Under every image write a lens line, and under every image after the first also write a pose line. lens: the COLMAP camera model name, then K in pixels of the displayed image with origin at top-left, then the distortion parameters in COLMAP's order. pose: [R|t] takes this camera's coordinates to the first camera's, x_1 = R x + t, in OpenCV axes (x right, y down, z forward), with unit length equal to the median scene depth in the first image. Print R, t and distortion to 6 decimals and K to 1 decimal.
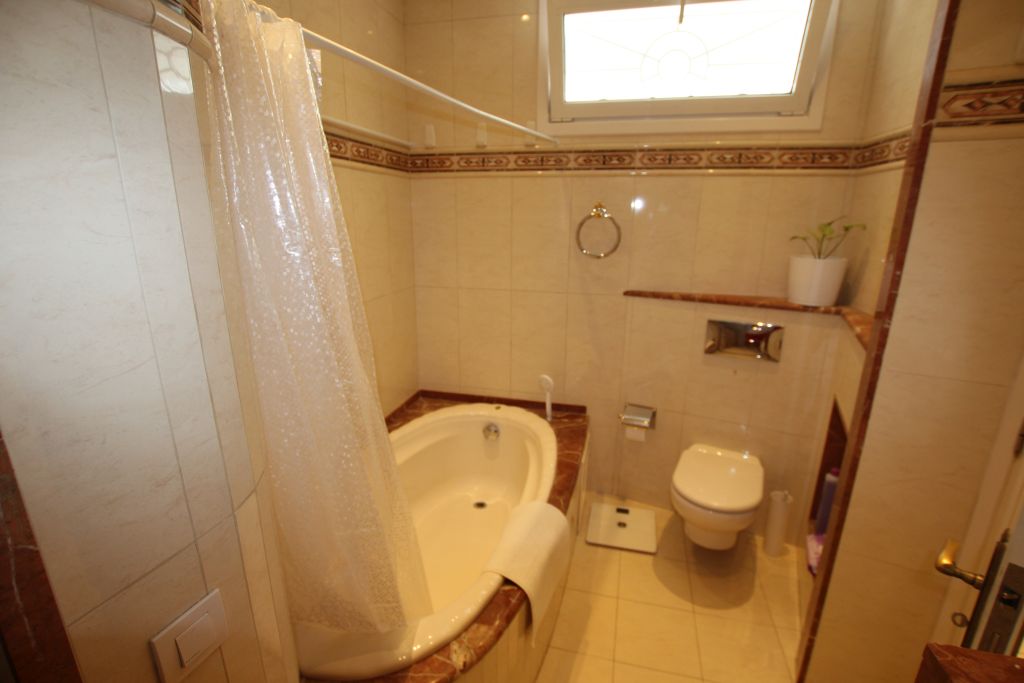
lens RADIAL K [[469.8, 0, 512.2], [0, 469.8, 344.4], [0, 0, 1]] dist [-0.026692, 0.000300]
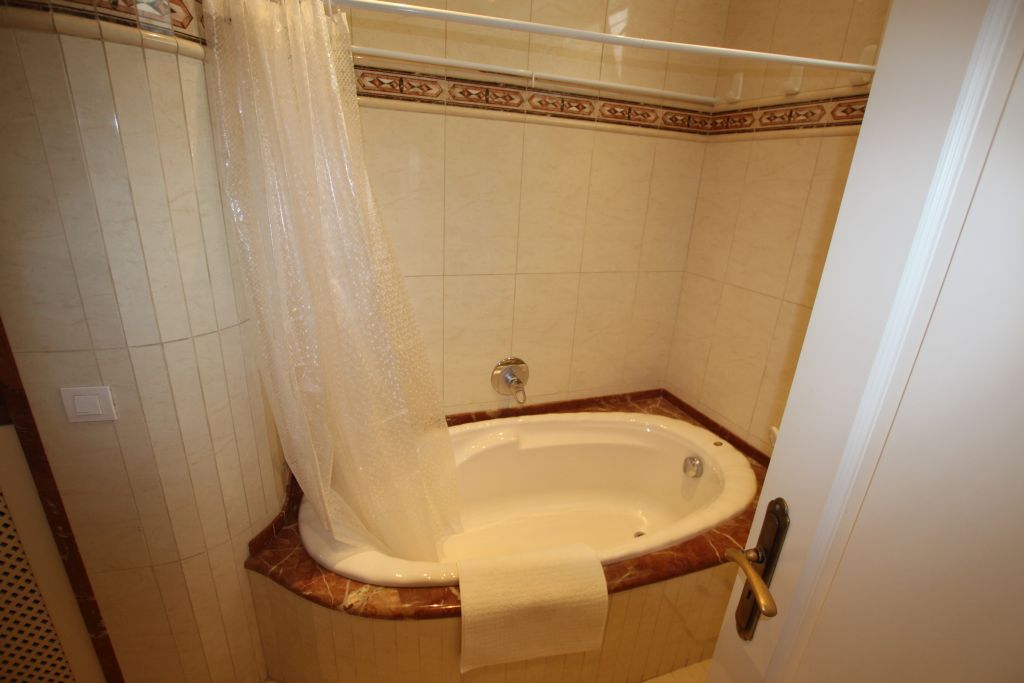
lens RADIAL K [[469.8, 0, 516.2], [0, 469.8, 345.8], [0, 0, 1]] dist [-0.026692, 0.000300]
pose [[0.574656, 0.296851, -0.762660, 0.343134], [-0.266132, 0.949030, 0.168866, -0.064248], [0.773915, 0.105928, 0.624367, 0.271415]]
